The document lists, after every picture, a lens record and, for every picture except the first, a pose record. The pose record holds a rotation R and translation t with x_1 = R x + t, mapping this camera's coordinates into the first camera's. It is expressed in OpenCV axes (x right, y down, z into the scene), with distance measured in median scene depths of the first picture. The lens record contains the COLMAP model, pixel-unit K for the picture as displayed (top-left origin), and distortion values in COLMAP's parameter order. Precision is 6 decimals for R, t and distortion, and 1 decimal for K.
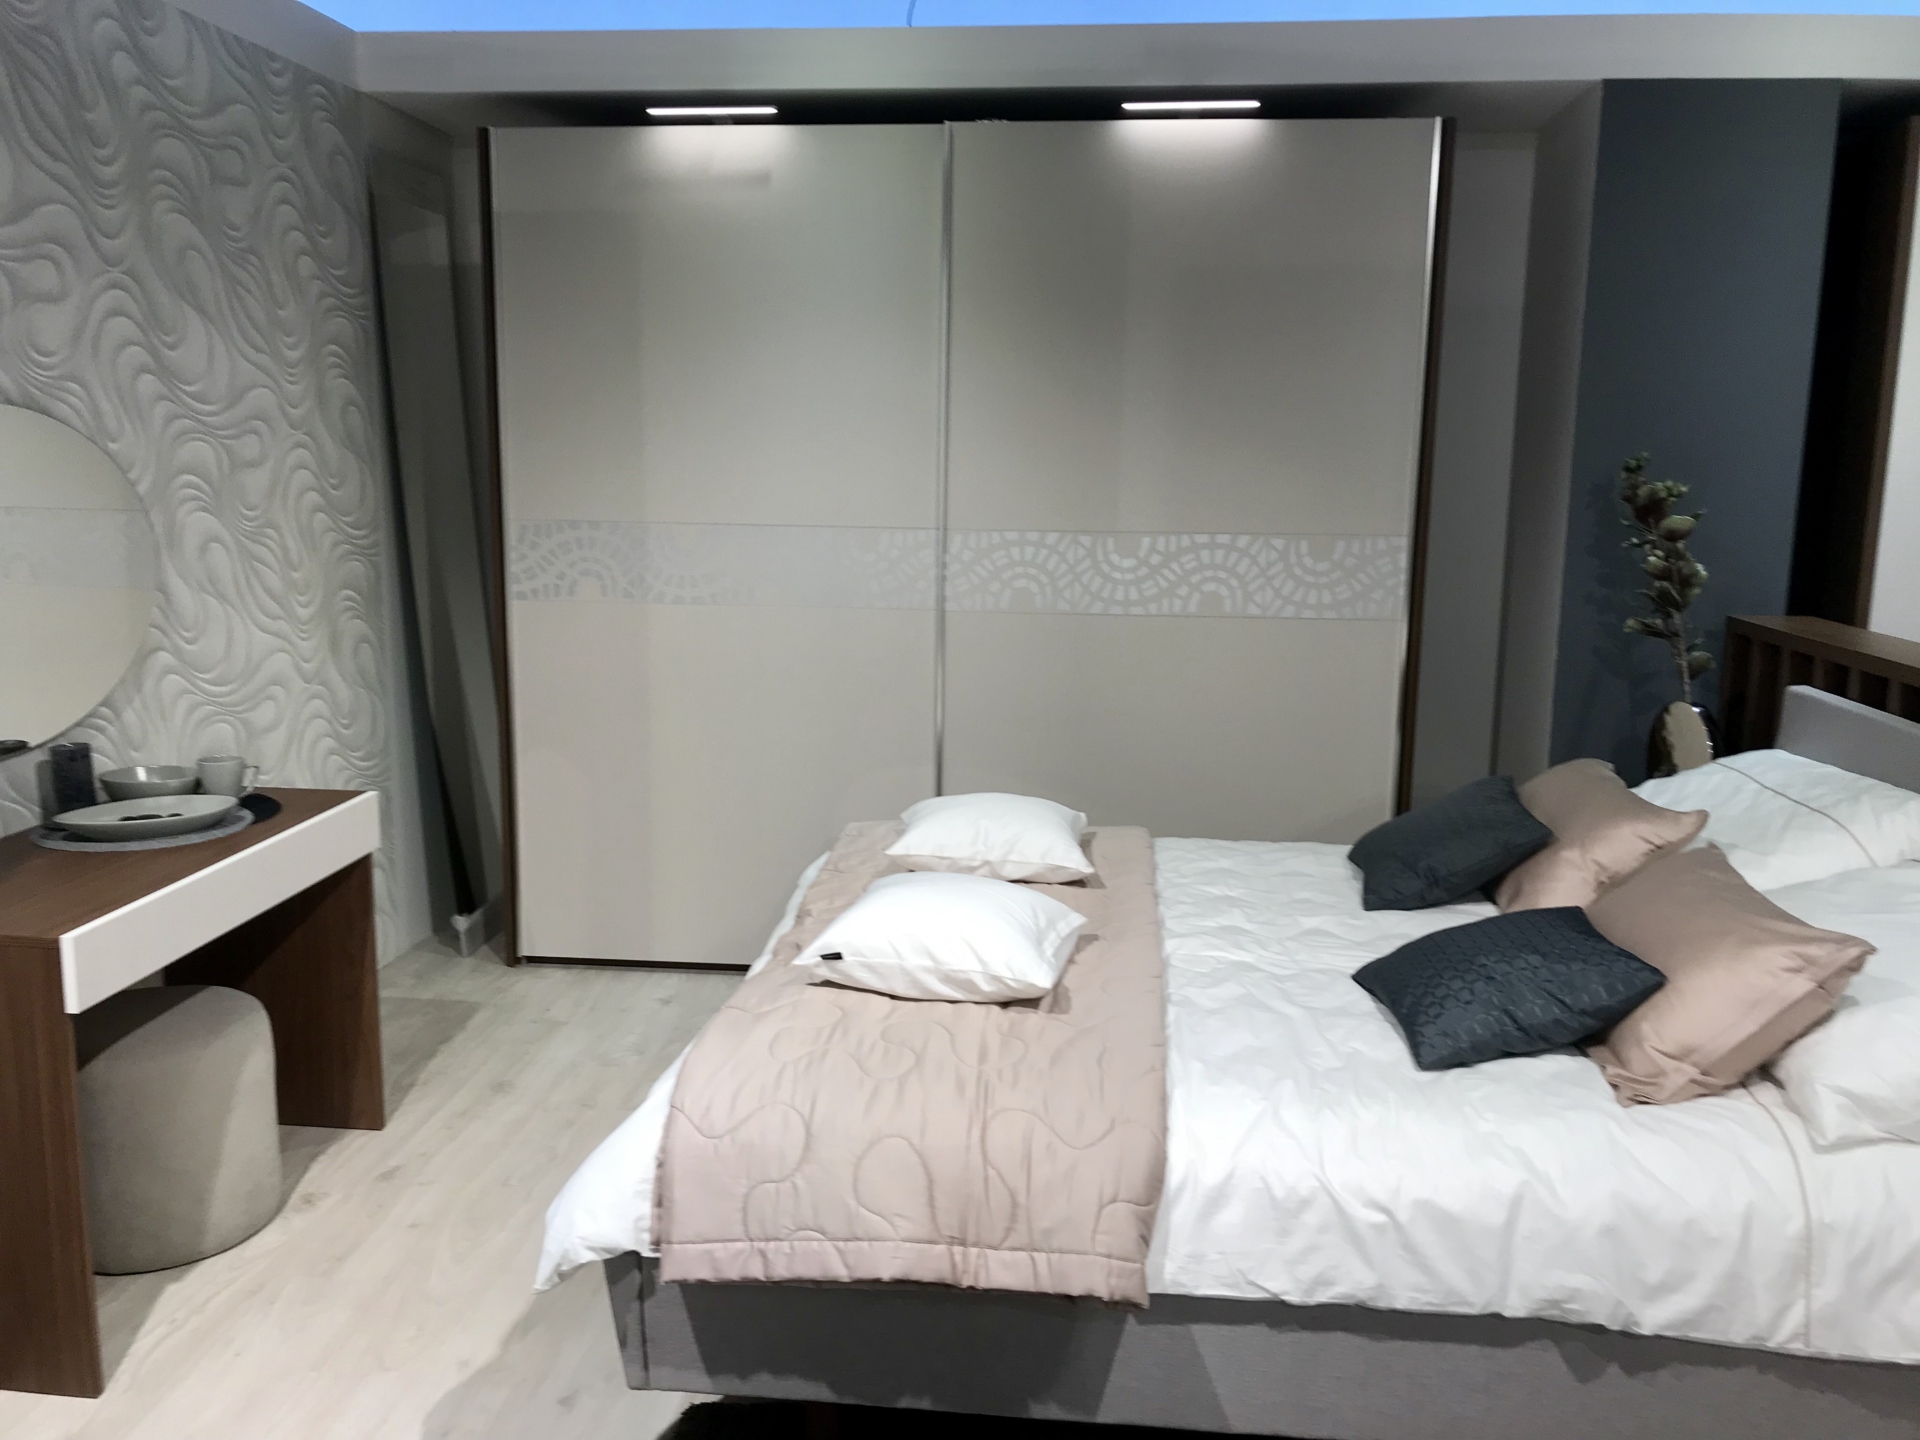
lens RADIAL K [[1573.5, 0, 901.6], [0, 1573.5, 726.1], [0, 0, 1]] dist [0.046325, -0.083957]
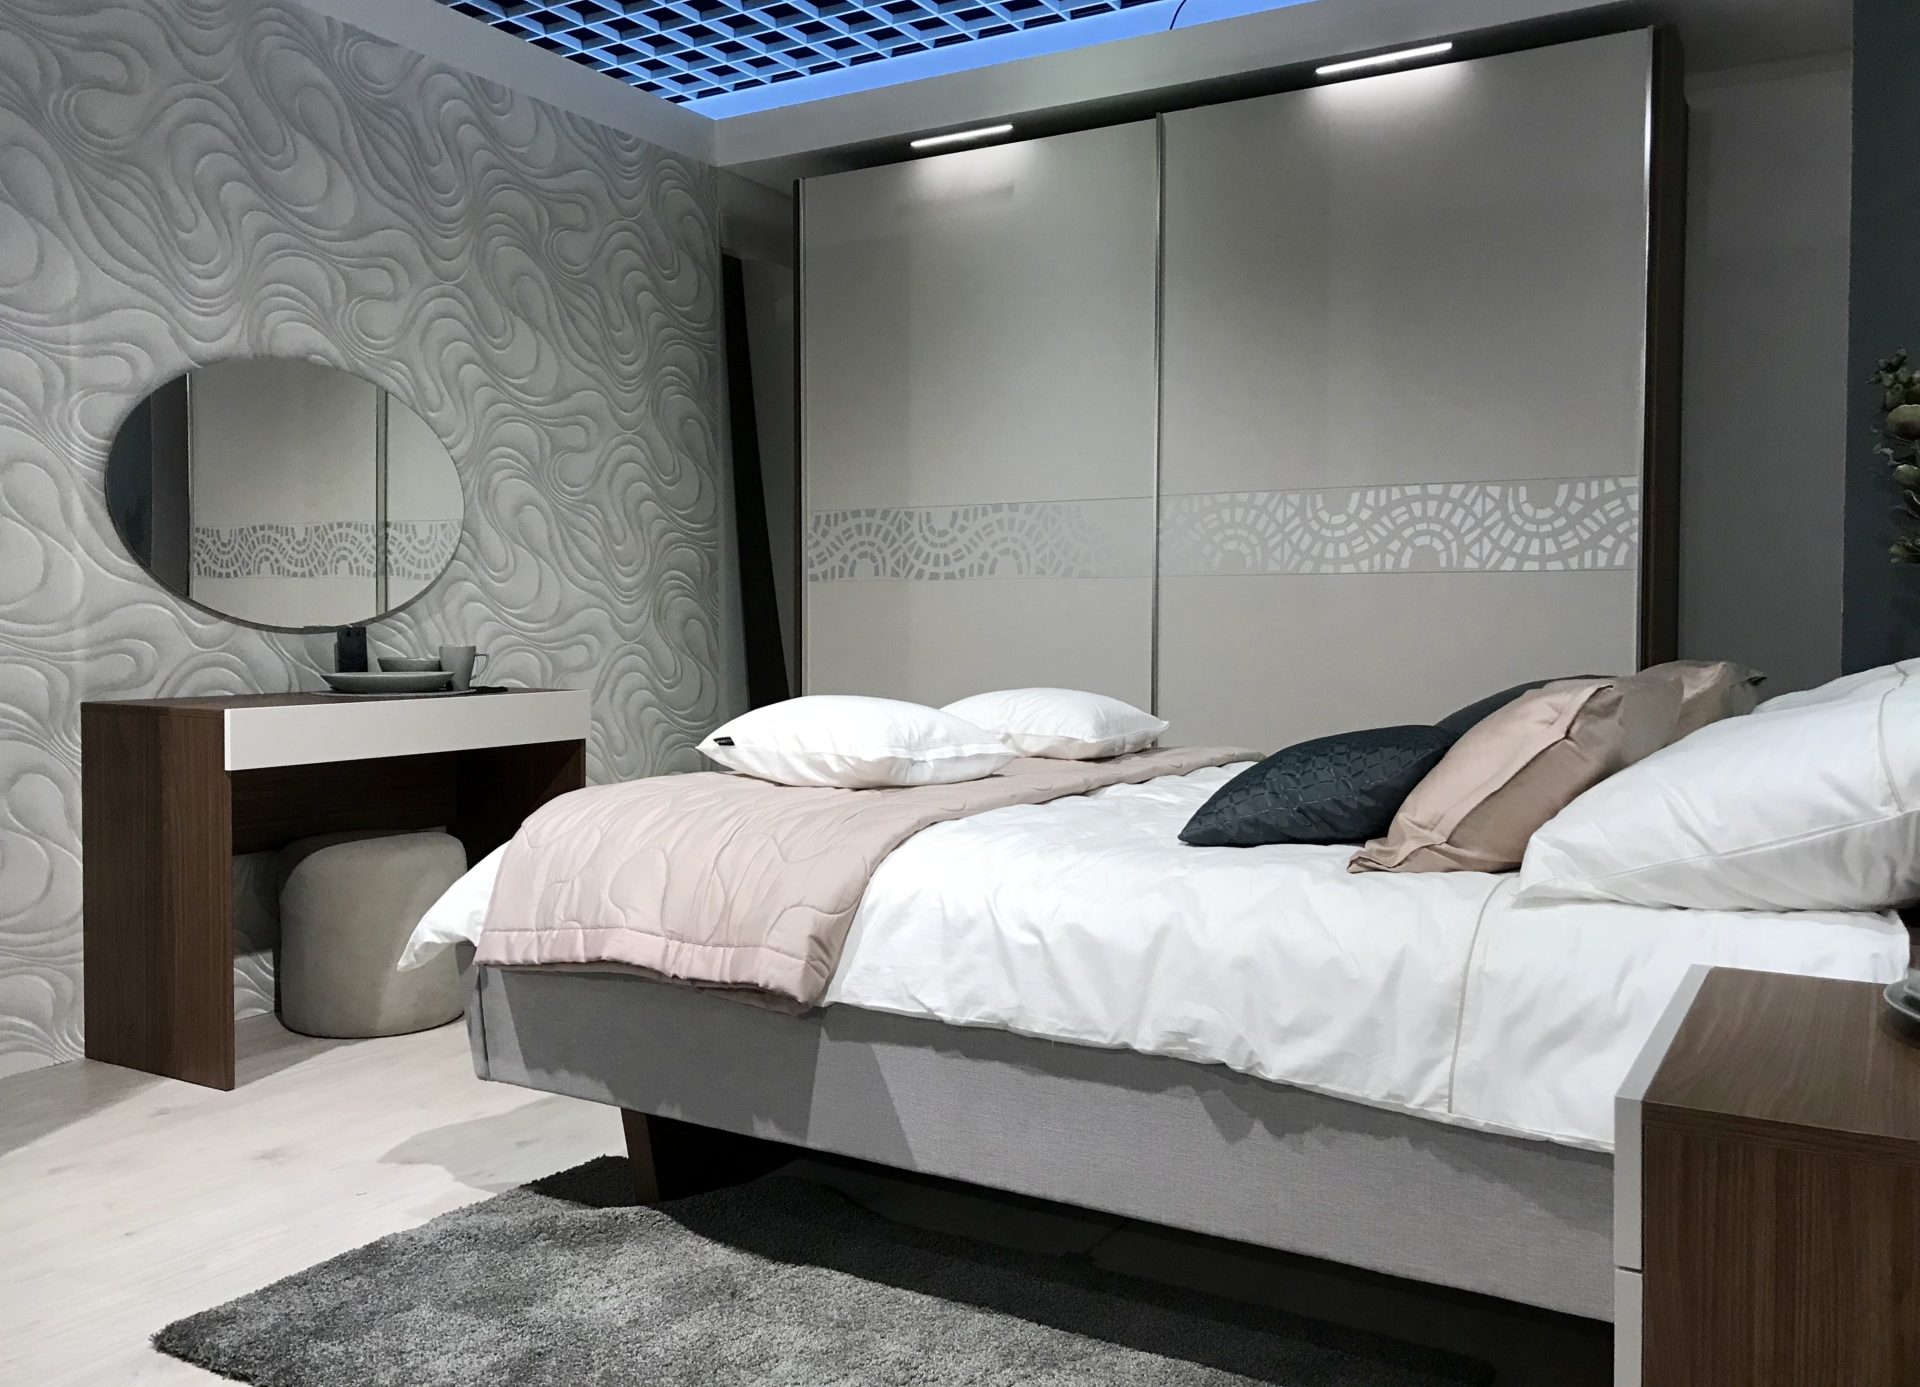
lens RADIAL K [[1618.1, 0, 960.0], [0, 1618.1, 693.5], [0, 0, 1]] dist [-0.000202, -0.003665]
pose [[0.902298, 0.006821, -0.431060, 0.422826], [-0.075640, 0.986870, -0.142713, 0.187118], [0.424426, 0.161375, 0.890966, 0.040065]]
